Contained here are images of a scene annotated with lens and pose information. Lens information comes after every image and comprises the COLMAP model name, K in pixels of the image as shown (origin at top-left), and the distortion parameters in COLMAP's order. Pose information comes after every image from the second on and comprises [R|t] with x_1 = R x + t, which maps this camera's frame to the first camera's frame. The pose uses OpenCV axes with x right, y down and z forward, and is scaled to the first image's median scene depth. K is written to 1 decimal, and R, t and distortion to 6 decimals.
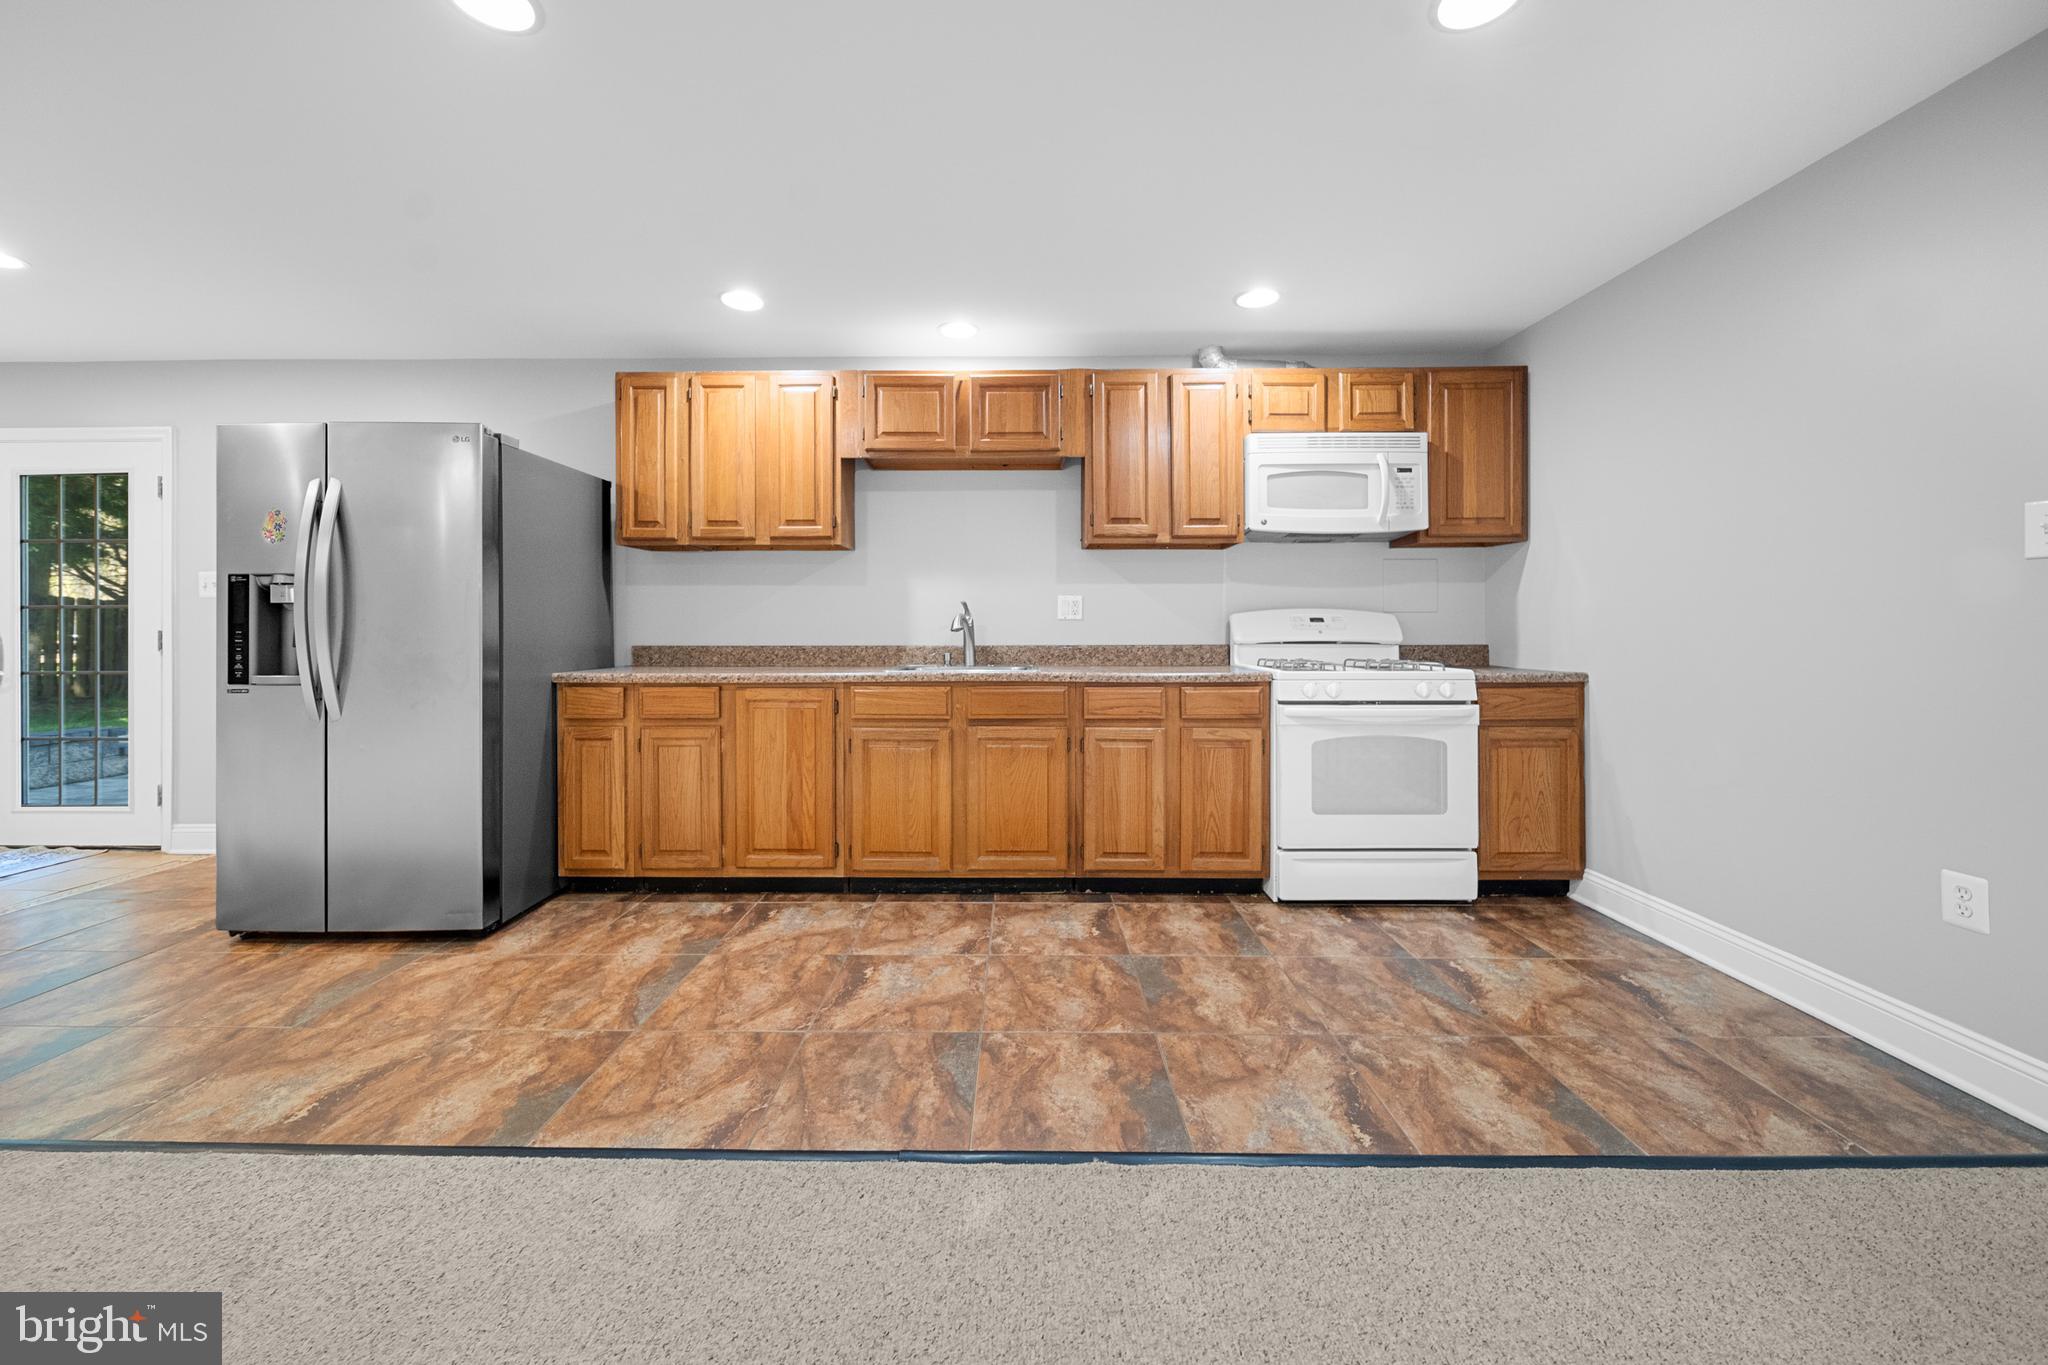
lens RADIAL K [[755.6, 0, 1019.4], [0, 755.6, 625.7], [0, 0, 1]] dist [-0.000356, -0.000112]
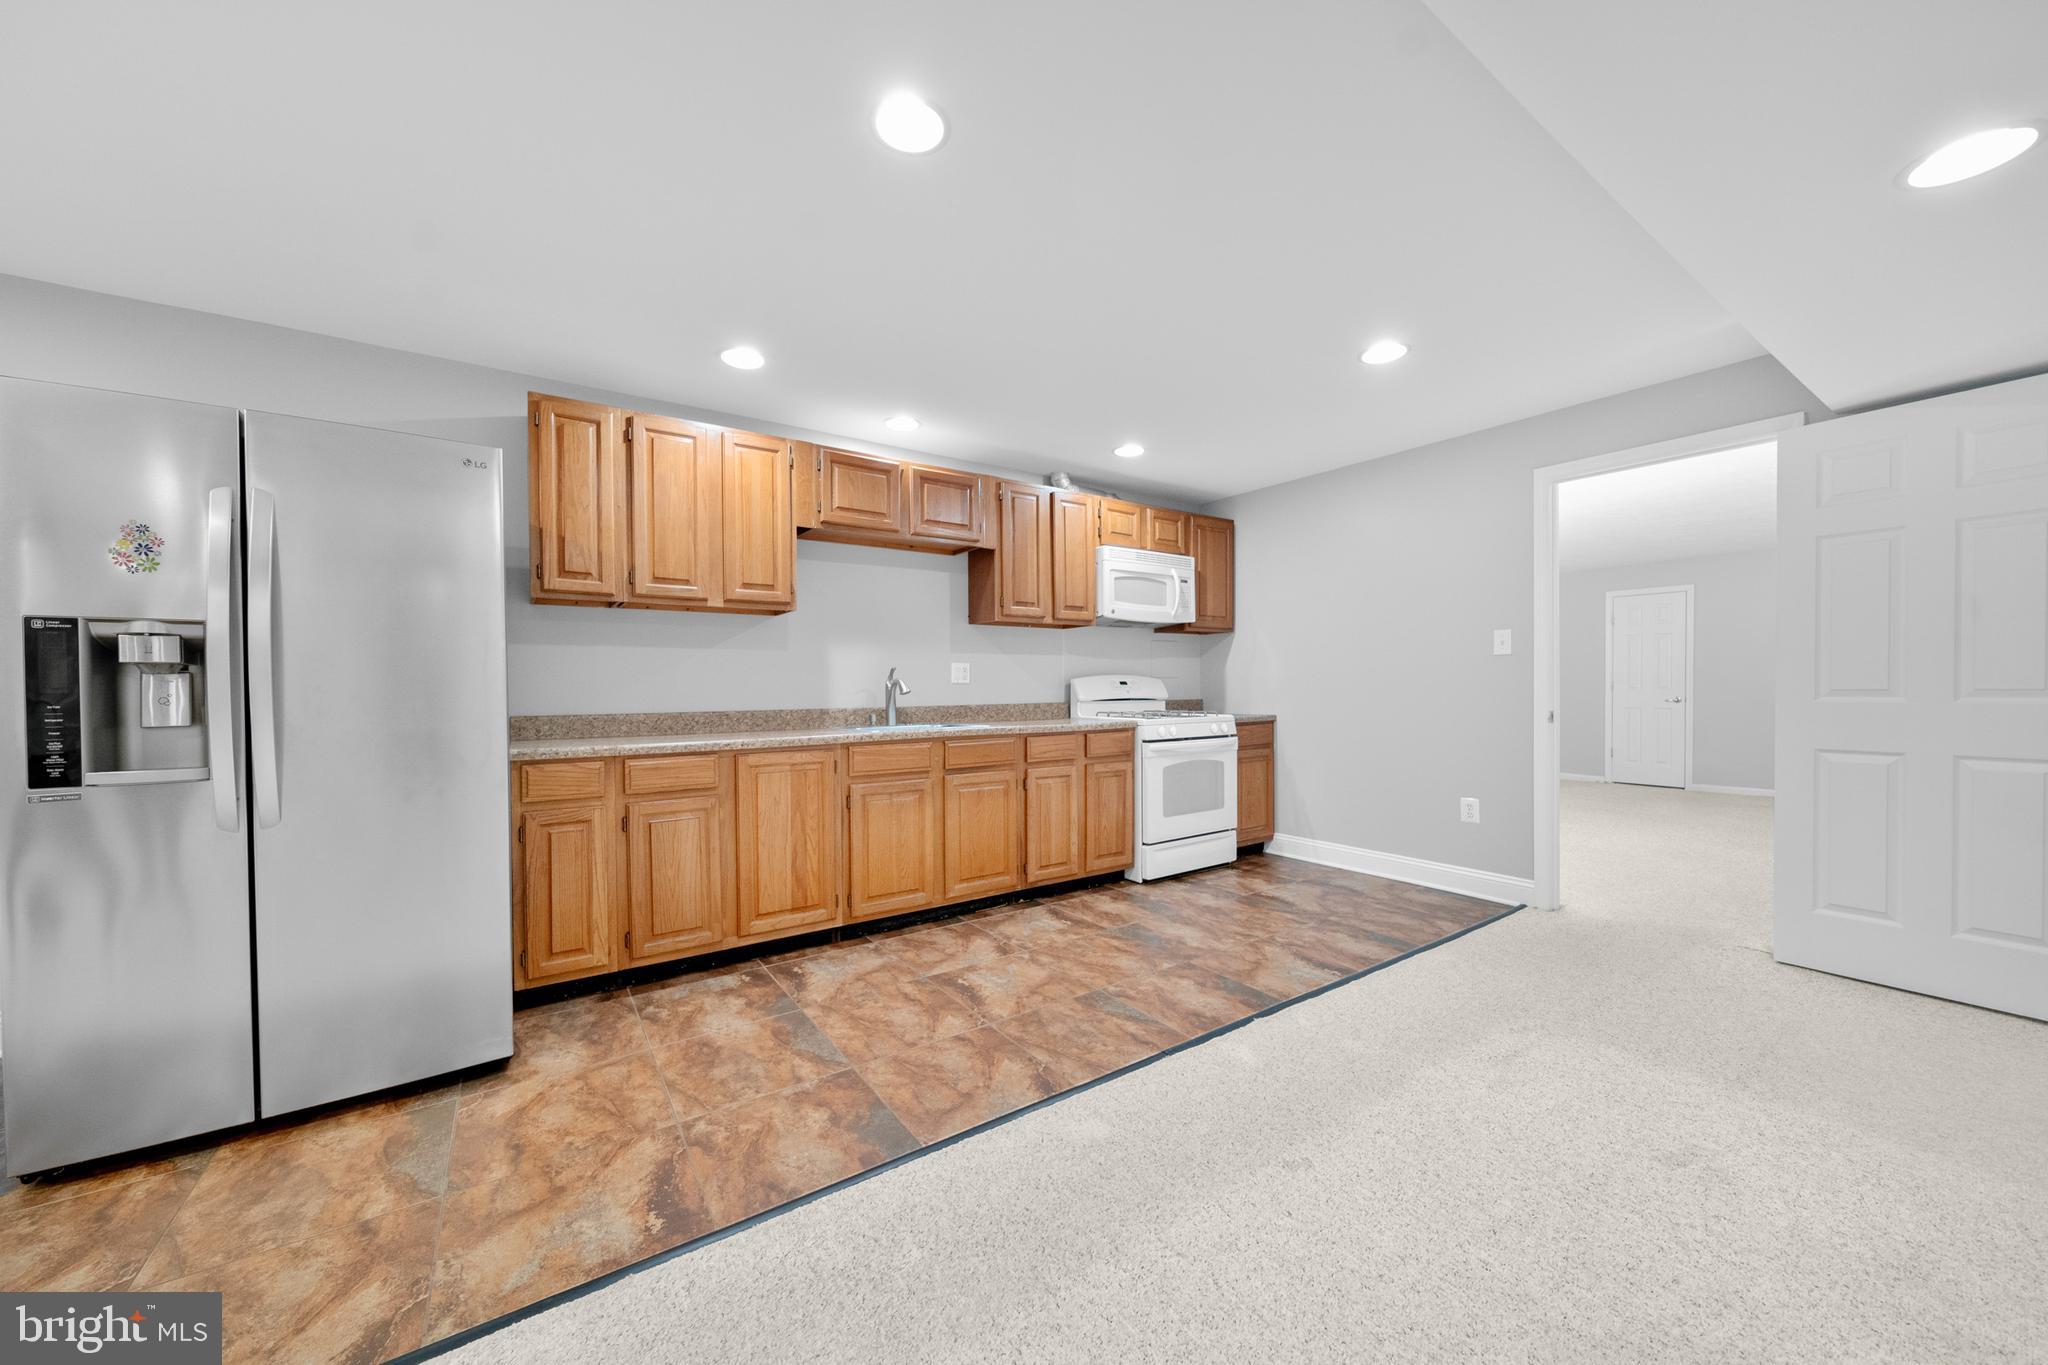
lens RADIAL K [[736.9, 0, 1025.5], [0, 736.9, 699.7], [0, 0, 1]] dist [-0.001222, -0.000189]
pose [[0.813892, -0.015810, 0.580801, -0.624640], [0.007393, 0.999831, 0.016856, -0.001860], [-0.580969, -0.009425, 0.813871, 0.006601]]
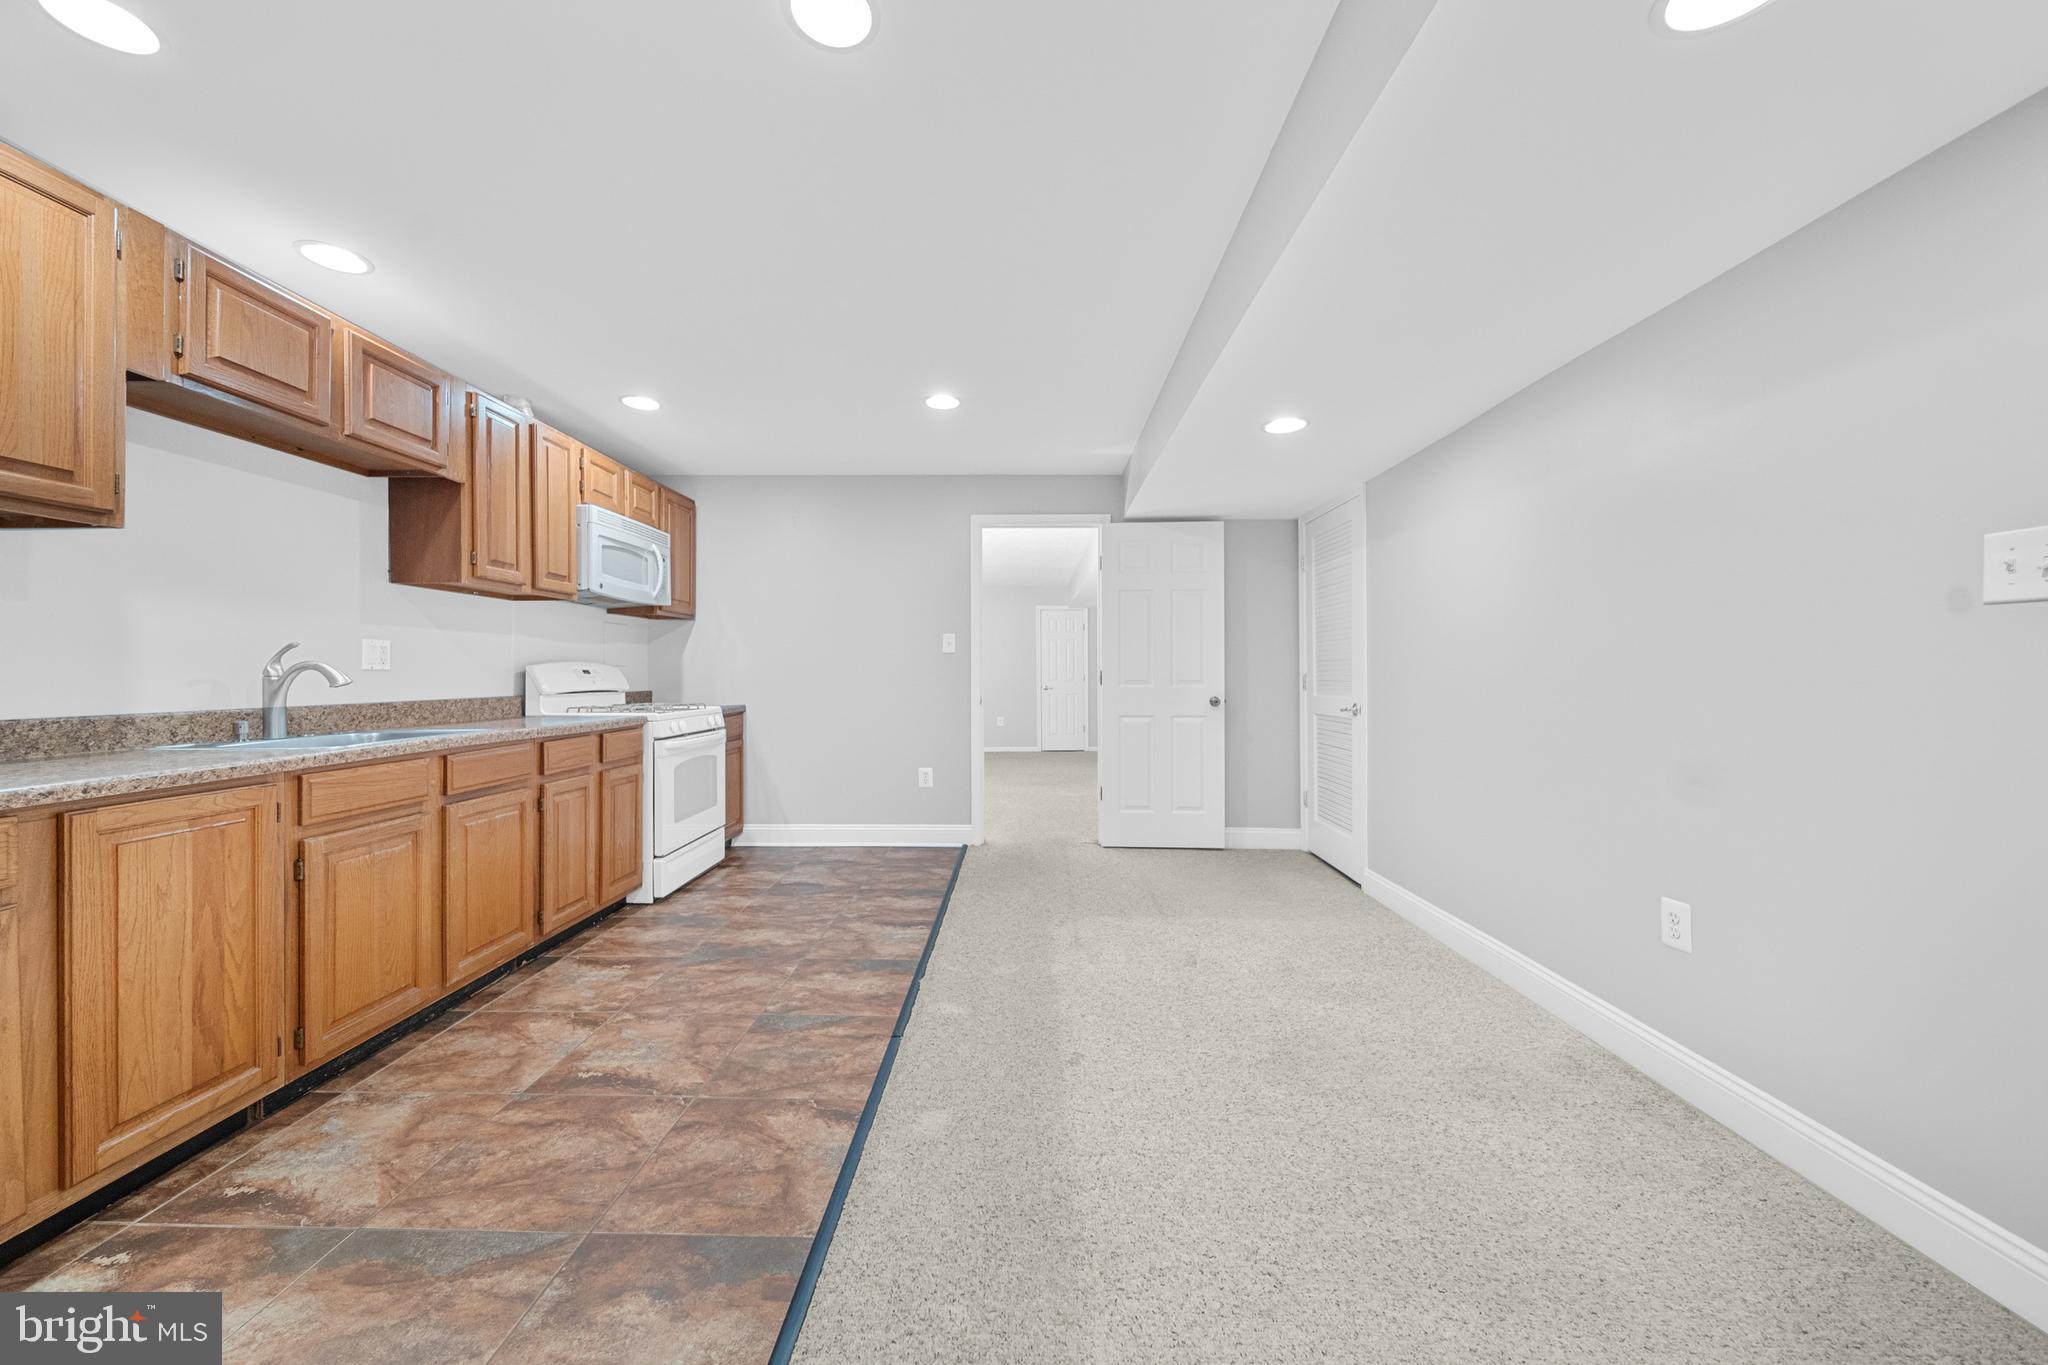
lens RADIAL K [[732.7, 0, 1021.1], [0, 732.7, 676.0], [0, 0, 1]] dist [-0.001956, -0.000350]
pose [[-0.002371, -0.001749, 0.999996, -0.836360], [0.001259, 0.999998, 0.001752, -0.003227], [-0.999996, 0.001263, -0.002369, 0.399776]]
